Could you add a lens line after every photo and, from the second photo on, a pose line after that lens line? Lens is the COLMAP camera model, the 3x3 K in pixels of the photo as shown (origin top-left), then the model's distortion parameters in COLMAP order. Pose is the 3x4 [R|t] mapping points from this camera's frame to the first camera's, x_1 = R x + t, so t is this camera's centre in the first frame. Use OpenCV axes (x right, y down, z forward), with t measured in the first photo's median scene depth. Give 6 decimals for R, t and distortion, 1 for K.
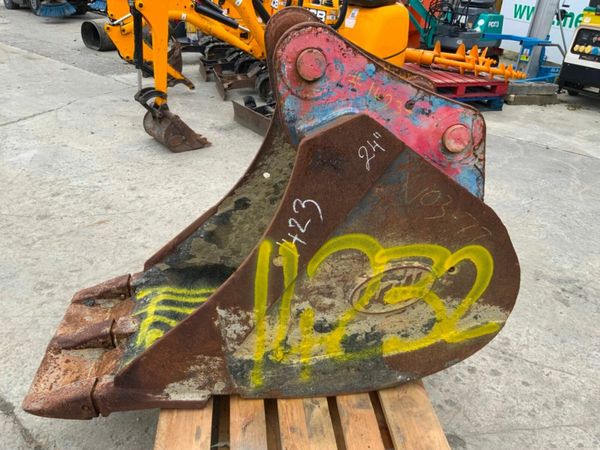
lens RADIAL K [[497.4, 0, 300.0], [0, 497.4, 225.0], [0, 0, 1]] dist [0.101709, -0.186369]
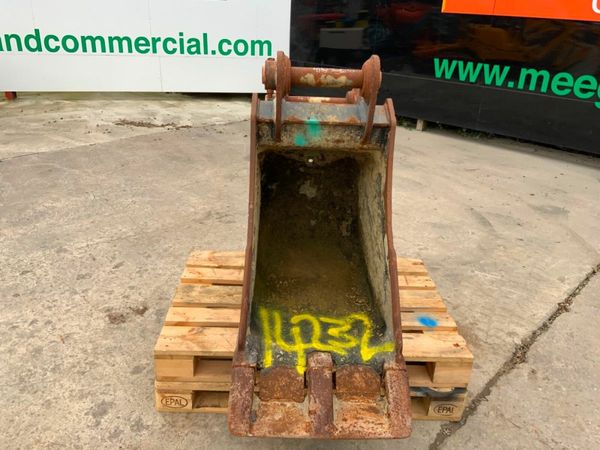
lens RADIAL K [[497.4, 0, 300.0], [0, 497.4, 225.0], [0, 0, 1]] dist [0.101709, -0.186369]
pose [[0.085221, -0.449996, 0.888955, -1.400963], [0.438235, 0.818195, 0.372164, -0.542230], [-0.894811, 0.357855, 0.266931, 0.794012]]
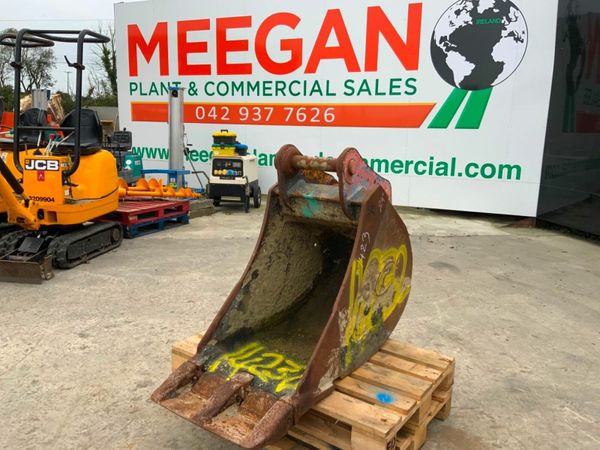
lens RADIAL K [[497.4, 0, 300.0], [0, 497.4, 225.0], [0, 0, 1]] dist [0.101709, -0.186369]
pose [[0.664581, -0.175774, 0.726247, -1.343501], [0.359785, 0.927126, -0.104842, 0.027702], [-0.654894, 0.330969, 0.679391, -0.119275]]
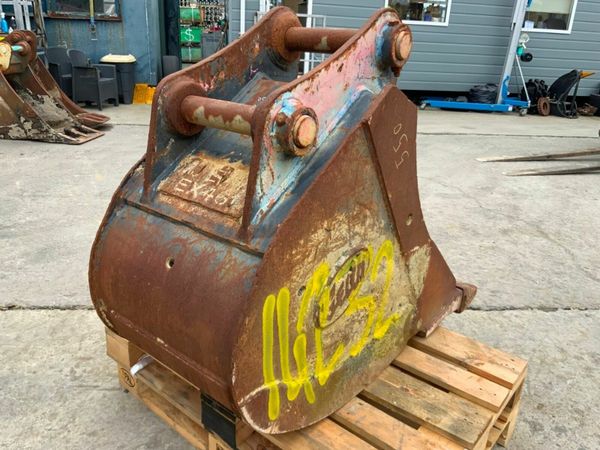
lens RADIAL K [[497.4, 0, 300.0], [0, 497.4, 225.0], [0, 0, 1]] dist [0.101709, -0.186369]
pose [[-0.714273, 0.172397, -0.678302, 0.799770], [-0.404452, 0.689283, 0.601088, -0.663263], [0.571168, 0.703681, -0.422610, 1.607770]]
